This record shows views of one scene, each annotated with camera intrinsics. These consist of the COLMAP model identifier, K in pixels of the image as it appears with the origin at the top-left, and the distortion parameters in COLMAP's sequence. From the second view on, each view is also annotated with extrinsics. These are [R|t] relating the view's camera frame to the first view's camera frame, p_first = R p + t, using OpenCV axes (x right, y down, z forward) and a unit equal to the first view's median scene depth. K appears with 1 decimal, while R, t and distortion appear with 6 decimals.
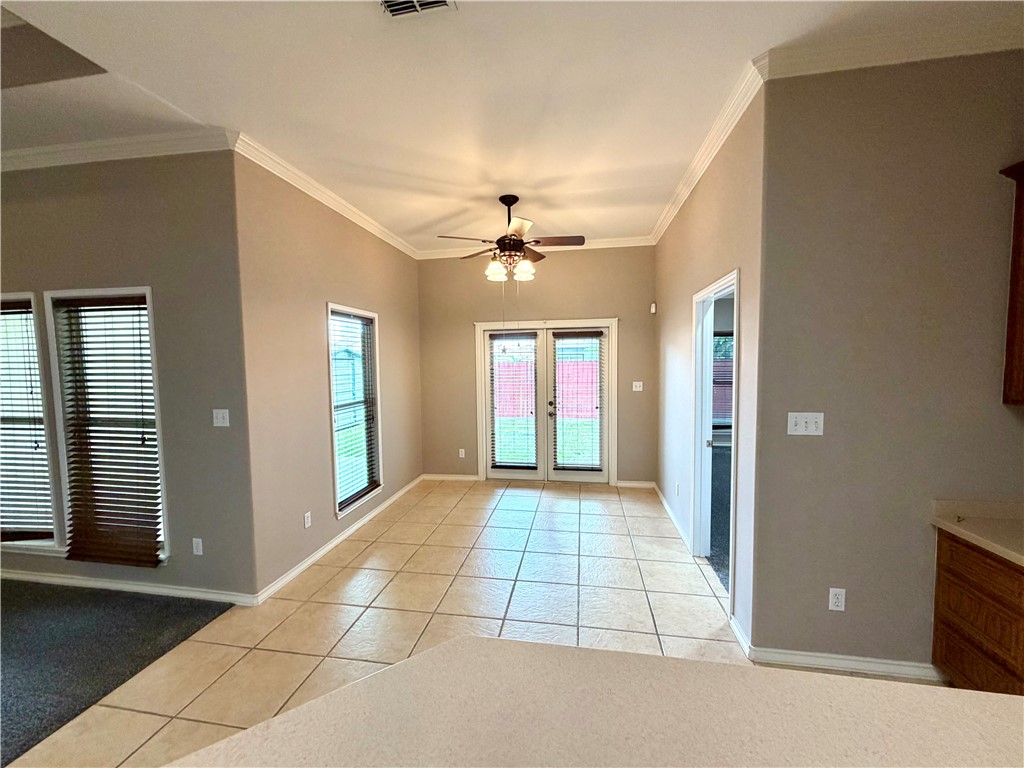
lens RADIAL K [[406.5, 0, 510.5], [0, 406.5, 386.6], [0, 0, 1]] dist [-0.000603, -0.000132]
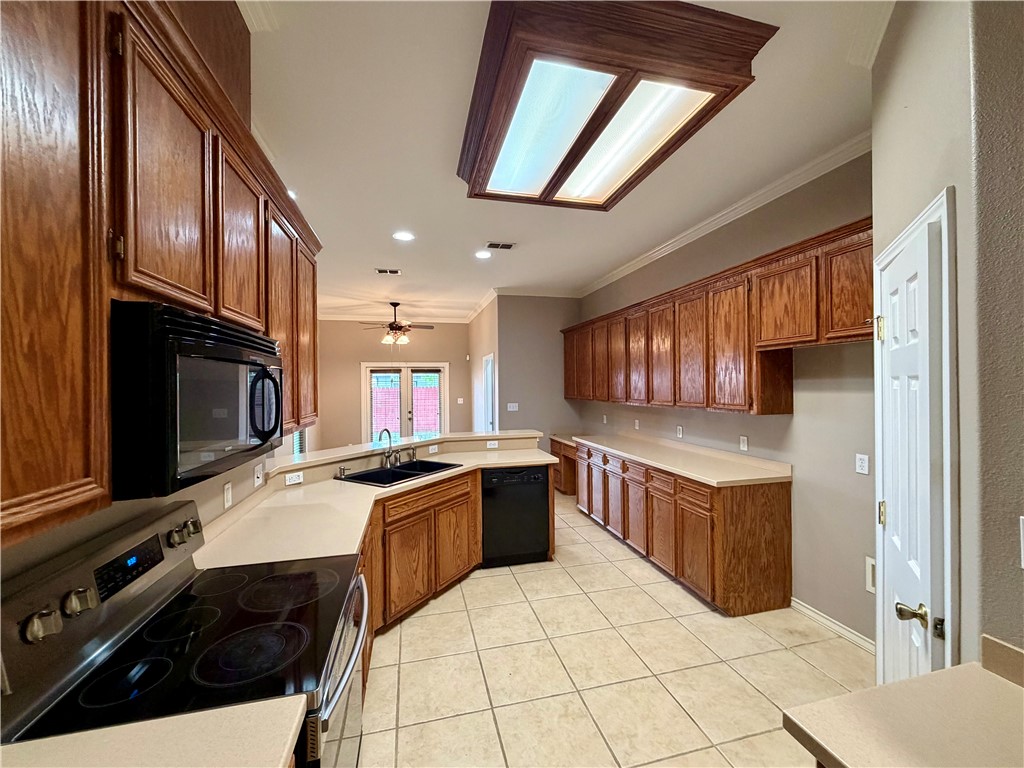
lens RADIAL K [[406.5, 0, 510.5], [0, 406.5, 386.6], [0, 0, 1]] dist [-0.000603, -0.000132]
pose [[0.914008, 0.002013, 0.405692, -0.206005], [0.024552, 0.997880, -0.060268, 0.049325], [-0.404954, 0.065046, 0.912021, -0.704045]]
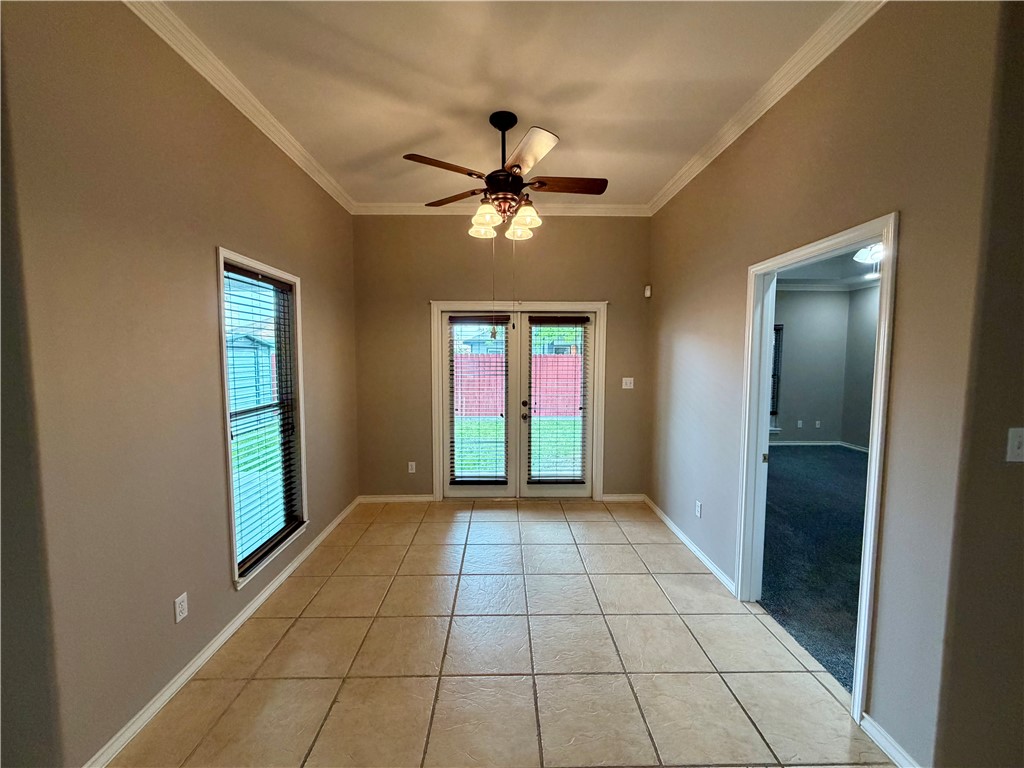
lens RADIAL K [[406.5, 0, 510.5], [0, 406.5, 386.6], [0, 0, 1]] dist [-0.000603, -0.000132]
pose [[0.981413, 0.001338, 0.191903, -0.091046], [-0.003722, 0.999920, 0.012063, -0.002687], [-0.191872, -0.012553, 0.981340, 0.212181]]
